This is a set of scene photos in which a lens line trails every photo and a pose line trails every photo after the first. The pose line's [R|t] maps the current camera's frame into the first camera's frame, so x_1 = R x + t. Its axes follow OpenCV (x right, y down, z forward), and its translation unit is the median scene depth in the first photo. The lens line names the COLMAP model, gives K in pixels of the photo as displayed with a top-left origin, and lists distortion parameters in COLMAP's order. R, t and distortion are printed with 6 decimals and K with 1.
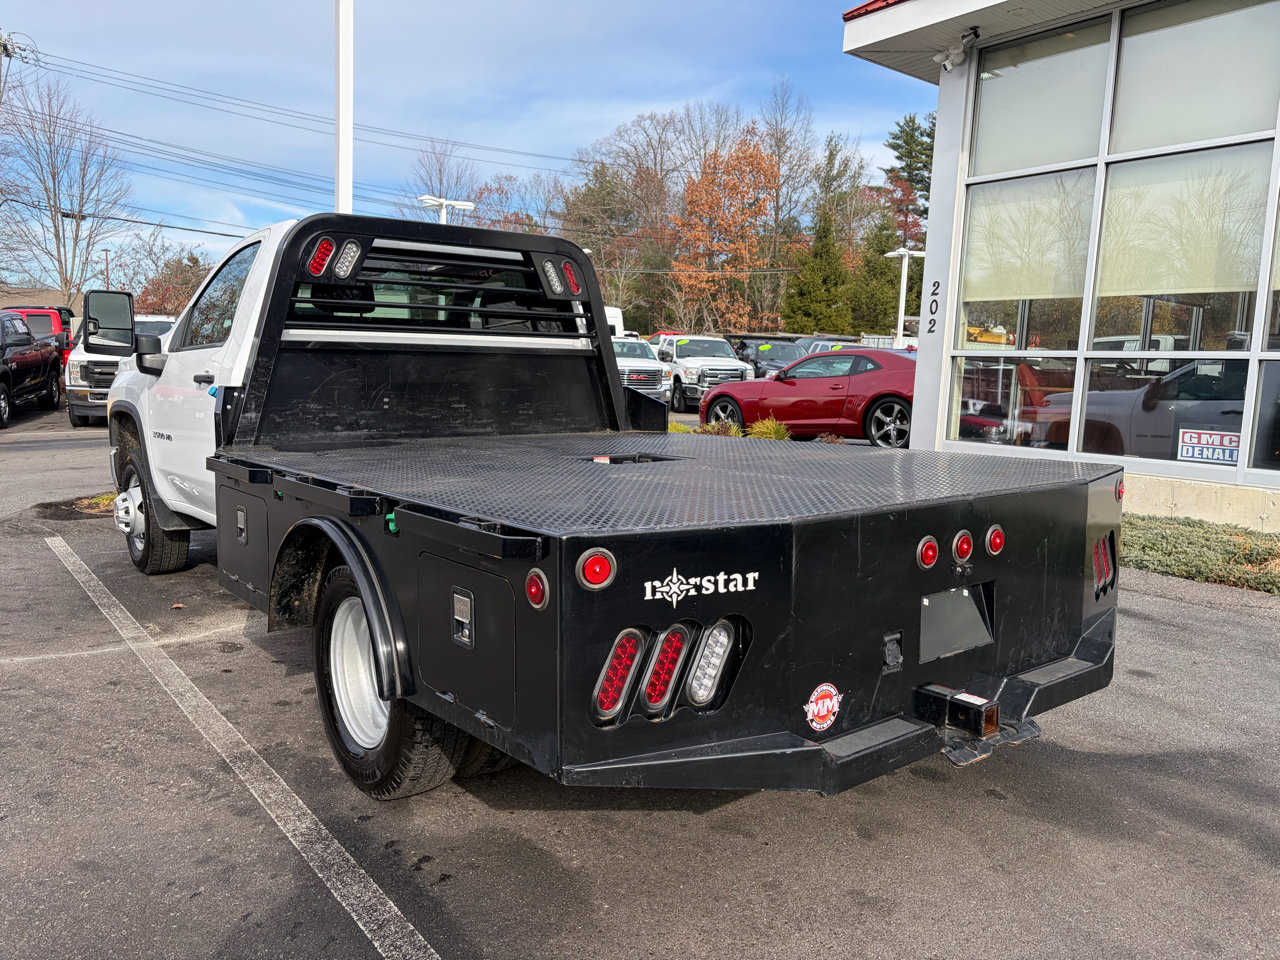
lens RADIAL K [[961.2, 0, 635.9], [0, 961.2, 482.1], [0, 0, 1]] dist [0.047965, -0.049148]
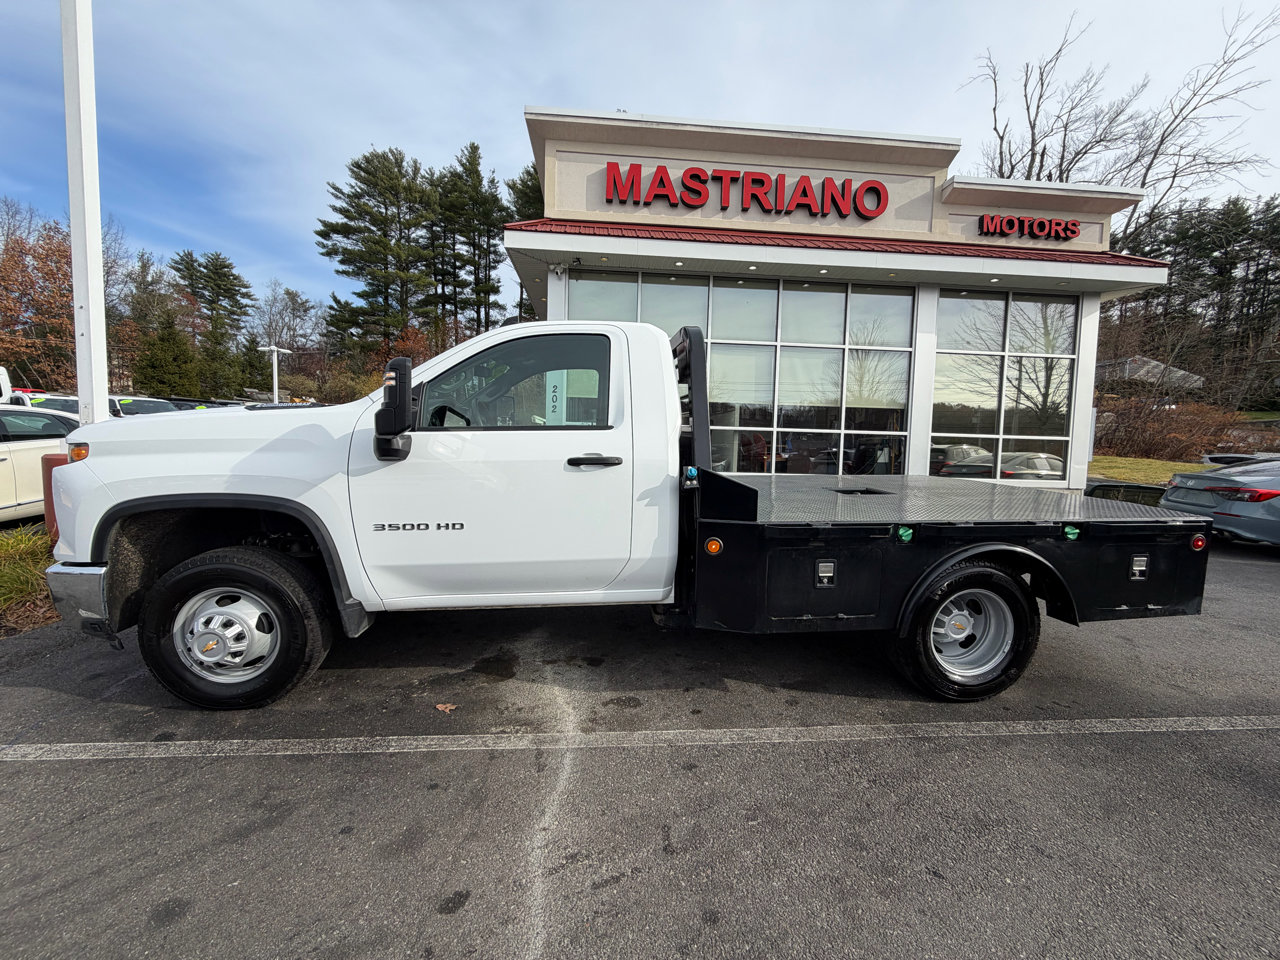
lens RADIAL K [[508.0, 0, 638.0], [0, 508.0, 481.6], [0, 0, 1]] dist [0.001461, -0.001127]
pose [[0.539195, -0.088981, 0.837467, -0.839361], [0.089742, 0.994812, 0.047919, -0.102328], [-0.837386, 0.049318, 0.544383, 0.631786]]
